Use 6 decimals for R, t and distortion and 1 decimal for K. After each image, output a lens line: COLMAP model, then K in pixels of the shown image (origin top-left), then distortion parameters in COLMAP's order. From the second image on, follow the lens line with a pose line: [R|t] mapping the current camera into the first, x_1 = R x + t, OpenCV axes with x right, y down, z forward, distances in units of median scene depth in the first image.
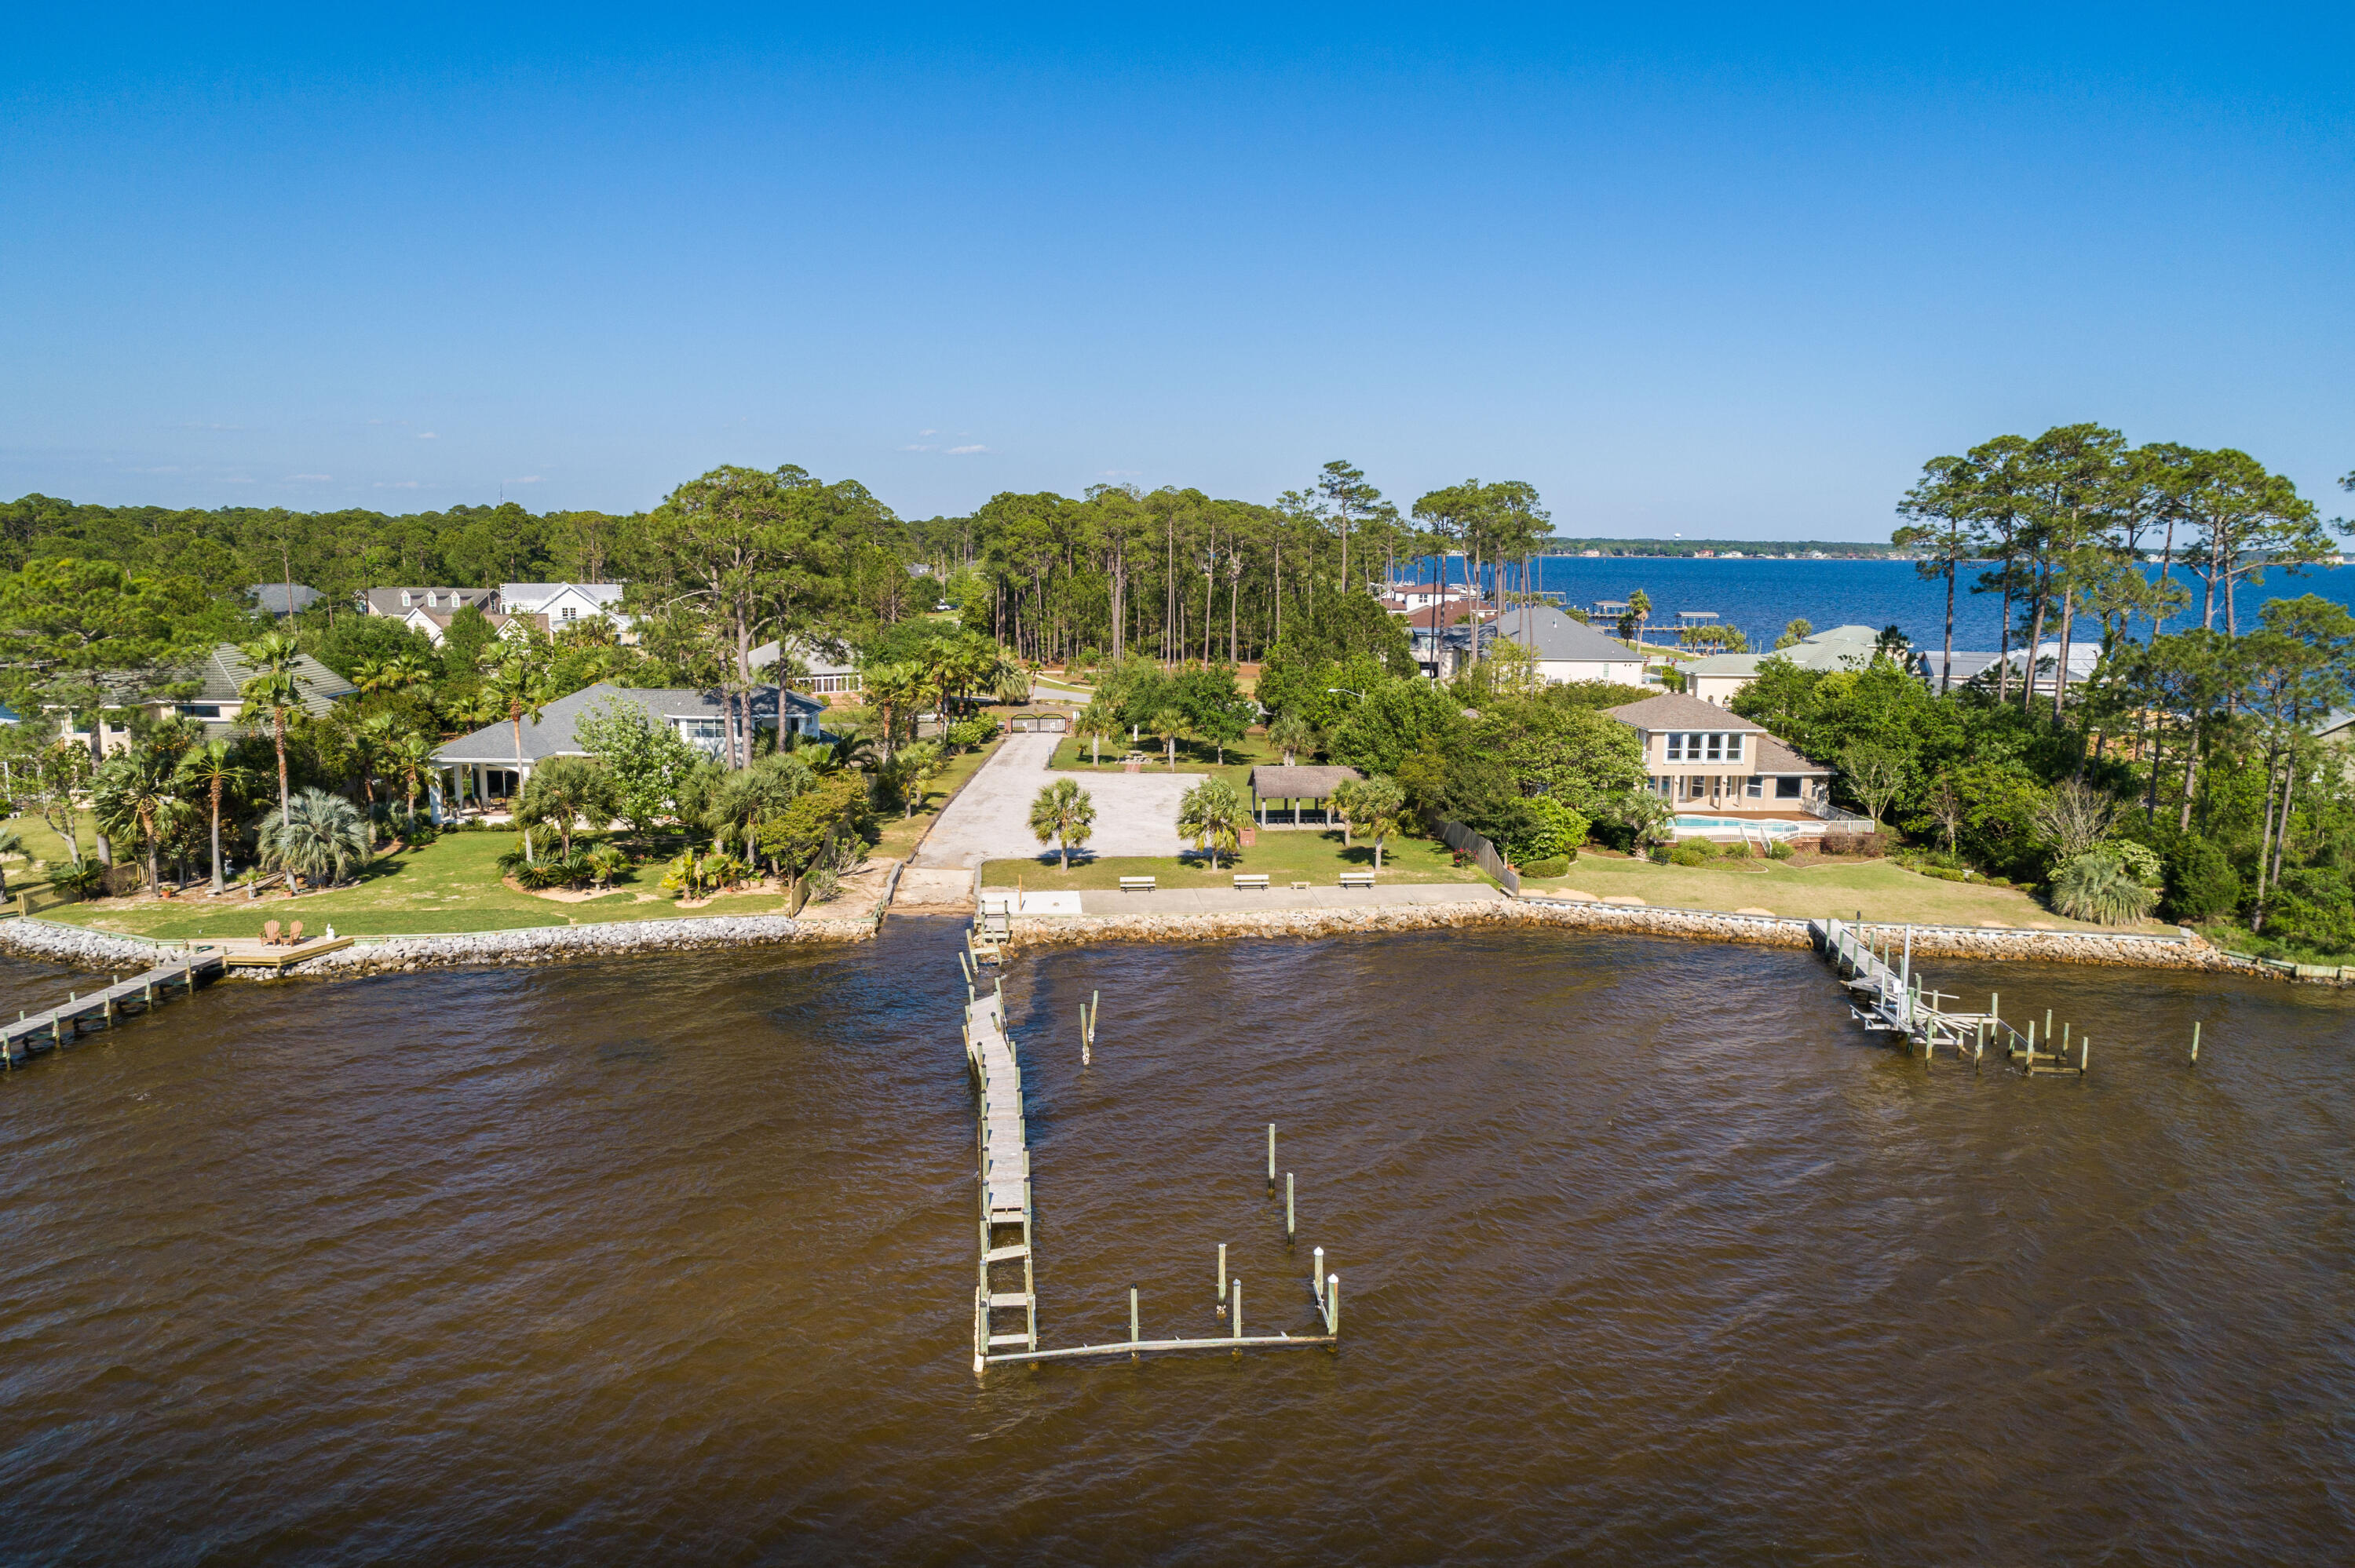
lens RADIAL K [[1585.1, 0, 1192.9], [0, 1585.1, 784.2], [0, 0, 1]] dist [-0.001924, 0.004375]
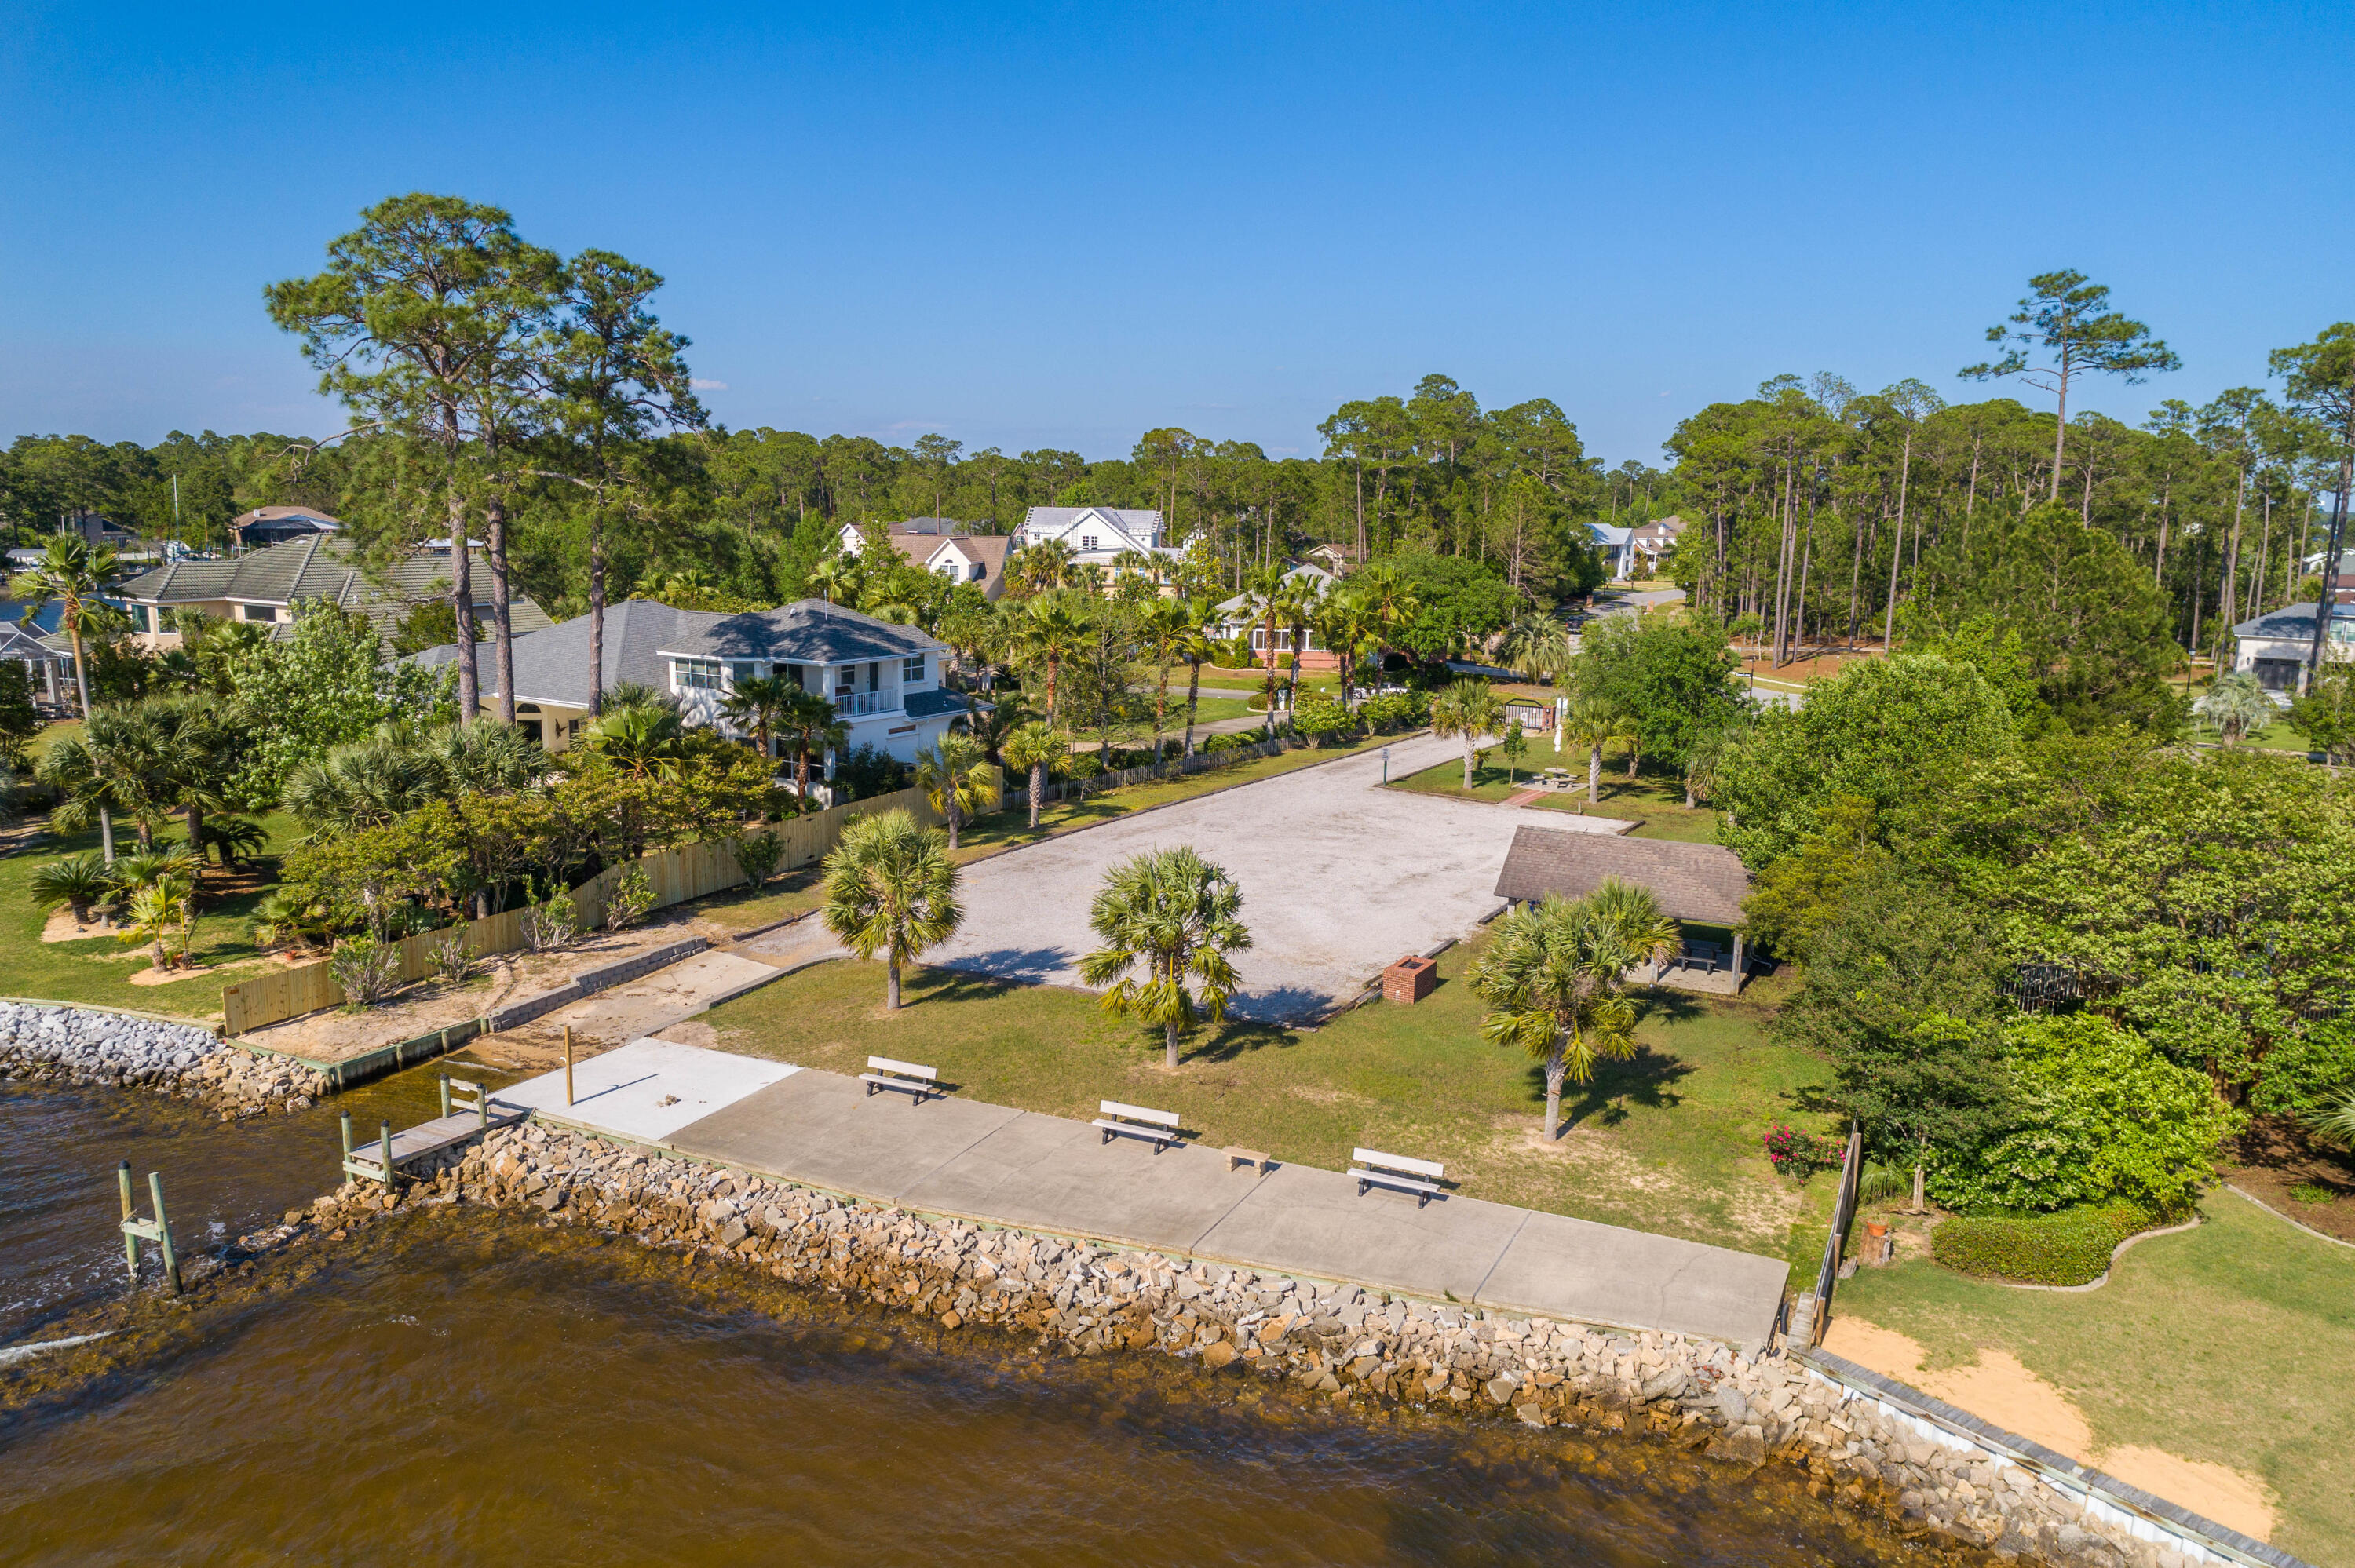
lens RADIAL K [[1585.1, 0, 1192.9], [0, 1585.1, 784.2], [0, 0, 1]] dist [-0.001924, 0.004375]
pose [[0.840259, 0.100457, -0.532798, 0.148634], [-0.091463, 0.994865, 0.043335, -0.025308], [0.534416, 0.012318, 0.845132, 0.382626]]
